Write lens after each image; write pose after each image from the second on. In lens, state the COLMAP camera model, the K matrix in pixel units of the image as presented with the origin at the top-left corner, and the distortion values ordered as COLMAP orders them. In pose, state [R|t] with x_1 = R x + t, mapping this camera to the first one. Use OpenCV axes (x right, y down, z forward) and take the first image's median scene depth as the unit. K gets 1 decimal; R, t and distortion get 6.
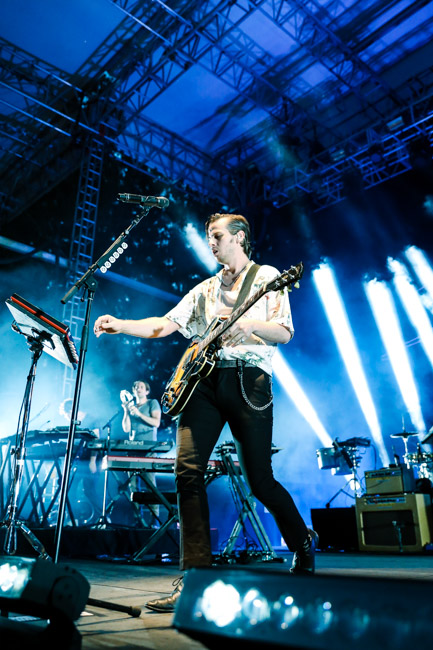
lens RADIAL K [[530.5, 0, 233.4], [0, 530.5, 288.7], [0, 0, 1]] dist [-0.061839, -0.000566]
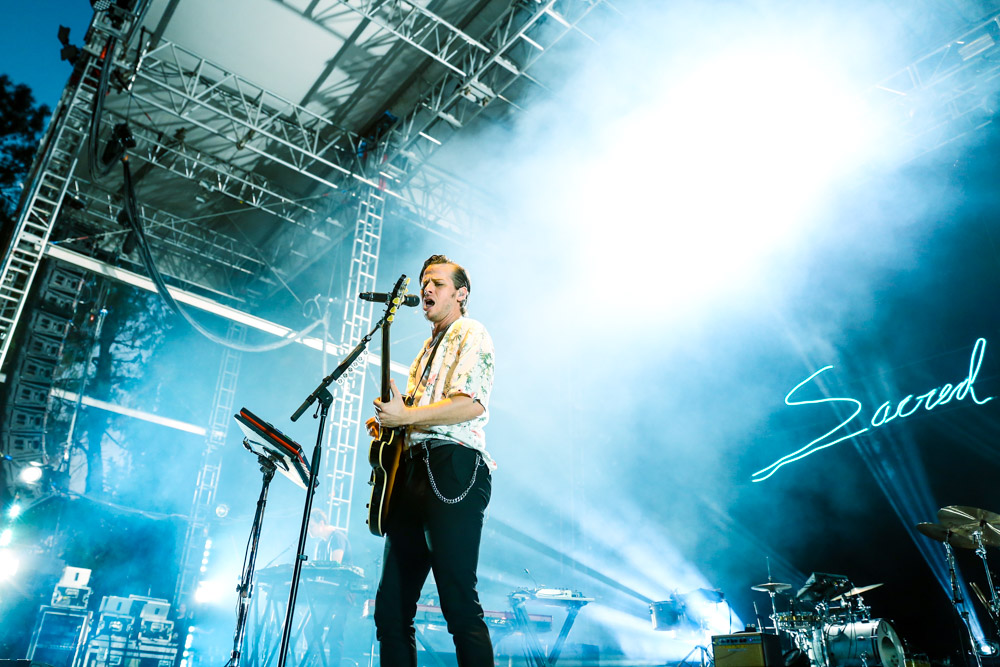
lens RADIAL K [[720.2, 0, 464.8], [0, 720.2, 309.6], [0, 0, 1]] dist [-0.101867, 0.078657]
pose [[0.988826, -0.016508, -0.148158, 0.071231], [0.002936, 0.995814, -0.091358, -0.023397], [0.149046, 0.089903, 0.984735, -0.079072]]
